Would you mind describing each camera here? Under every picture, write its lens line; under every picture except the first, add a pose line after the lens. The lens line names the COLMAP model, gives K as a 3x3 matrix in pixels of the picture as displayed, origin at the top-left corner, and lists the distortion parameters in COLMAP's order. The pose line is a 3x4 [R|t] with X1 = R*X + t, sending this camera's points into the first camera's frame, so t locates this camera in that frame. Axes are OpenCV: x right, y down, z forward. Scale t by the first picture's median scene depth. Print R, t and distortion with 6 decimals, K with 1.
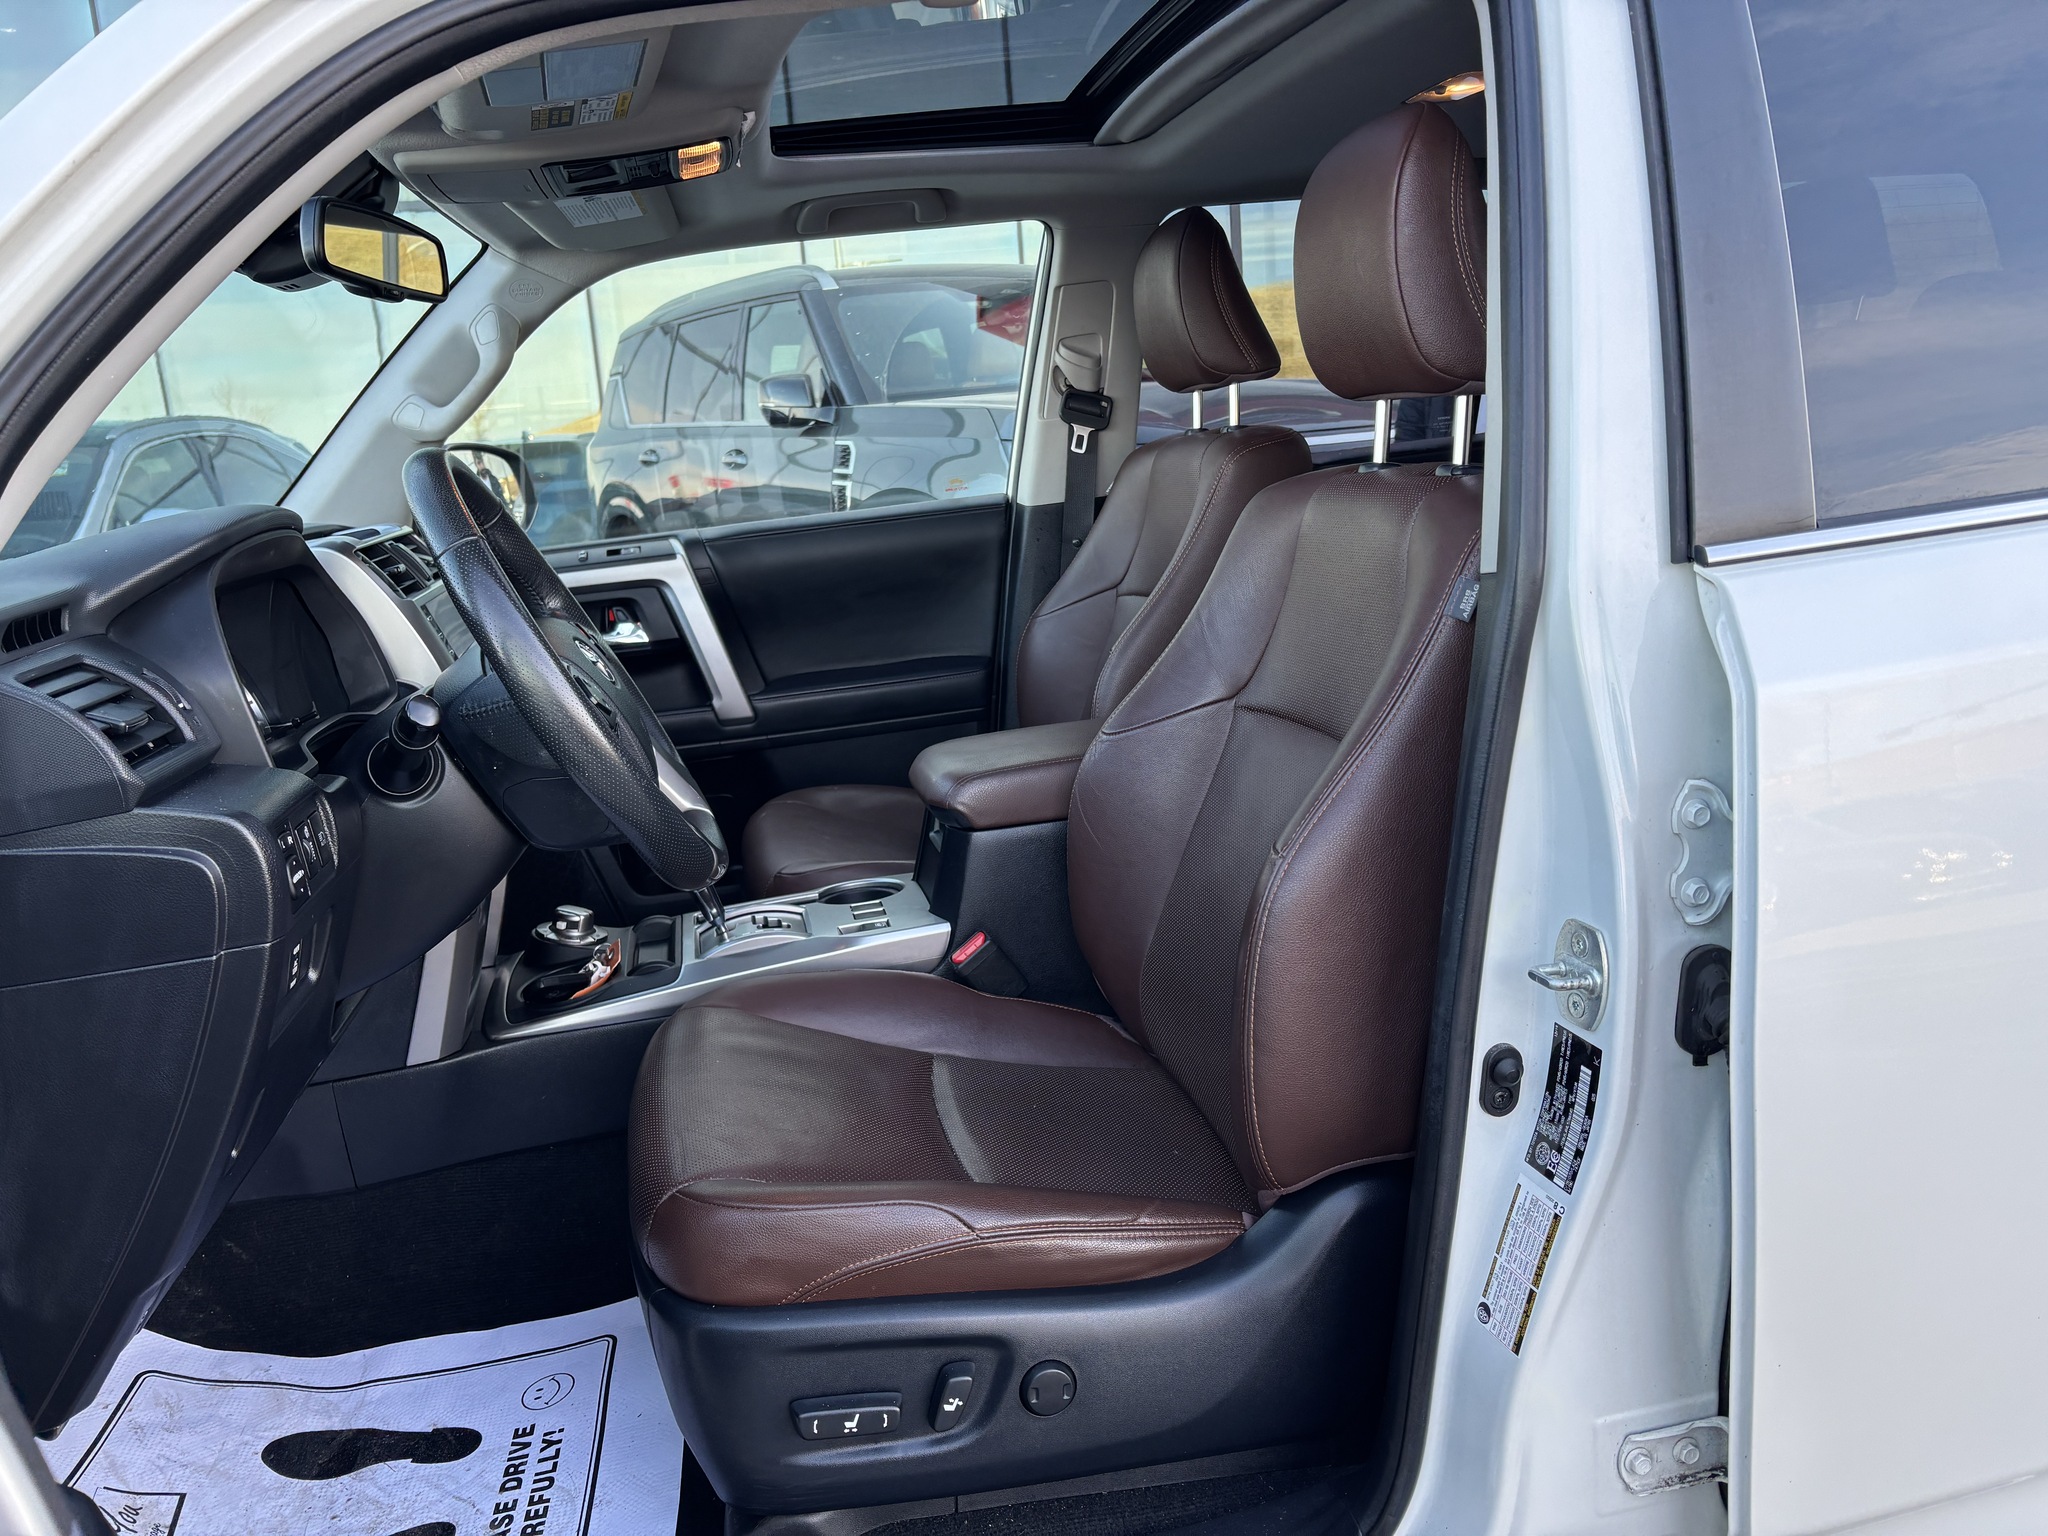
lens RADIAL K [[1577.1, 0, 1019.8], [0, 1577.1, 762.2], [0, 0, 1]] dist [0.029324, 0.005401]
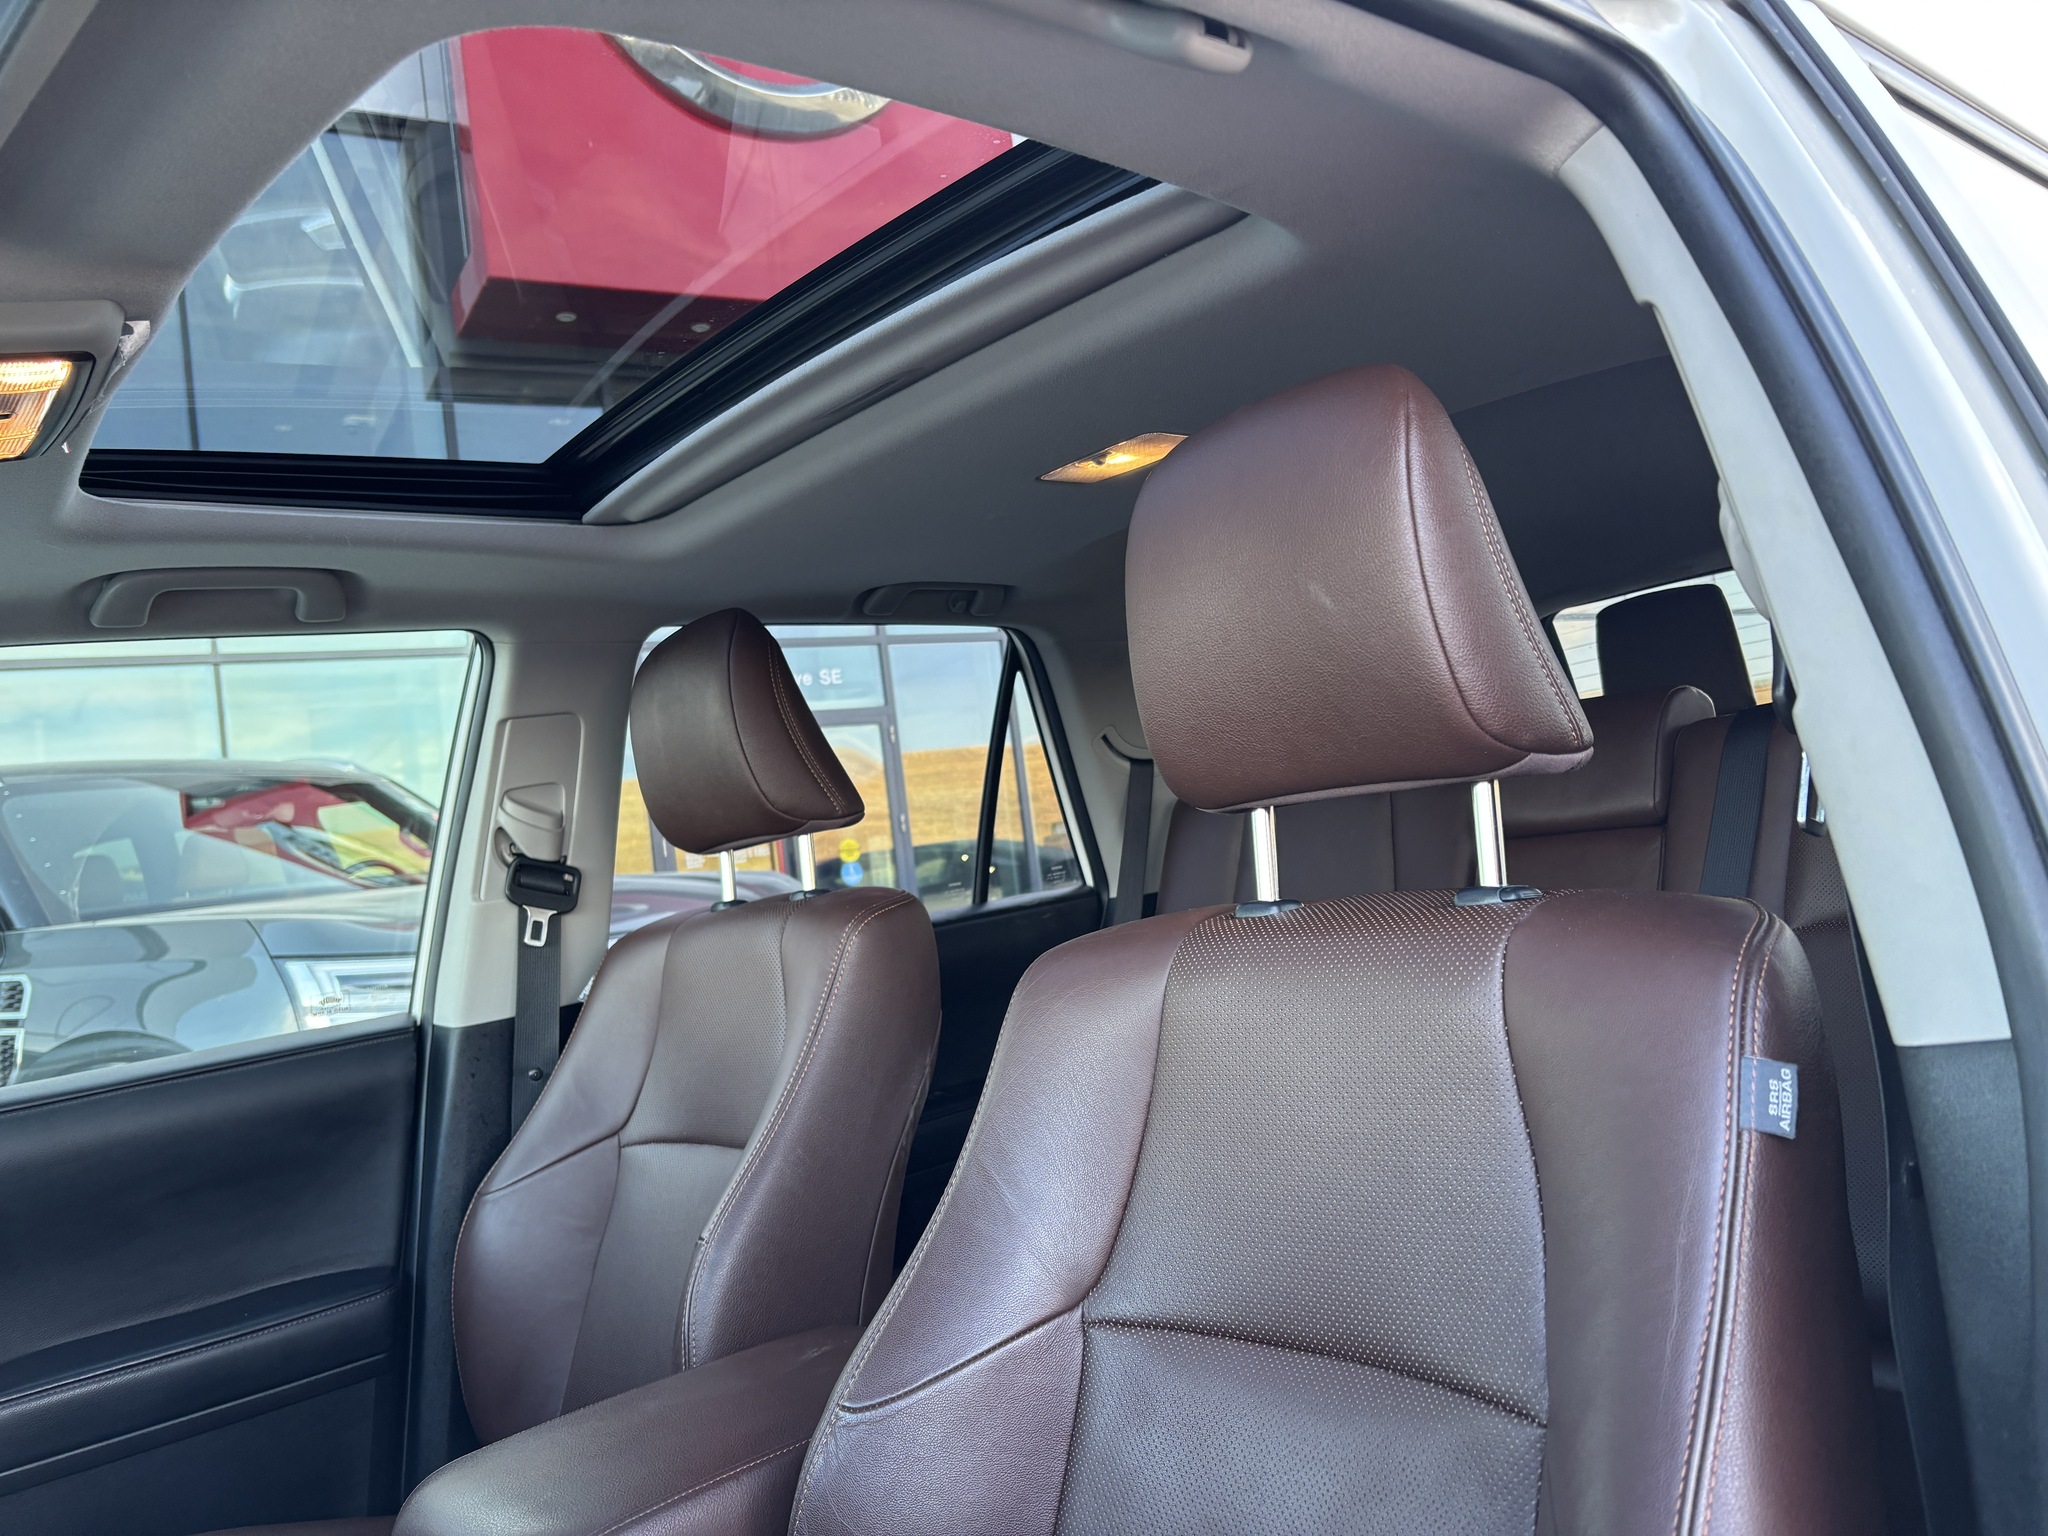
lens RADIAL K [[1577.1, 0, 1024.3], [0, 1577.1, 782.6], [0, 0, 1]] dist [0.029324, 0.005401]
pose [[0.883060, -0.004722, 0.469237, -0.100803], [0.146338, 0.952855, -0.265805, -0.046666], [-0.445860, 0.303388, 0.842119, 0.289910]]
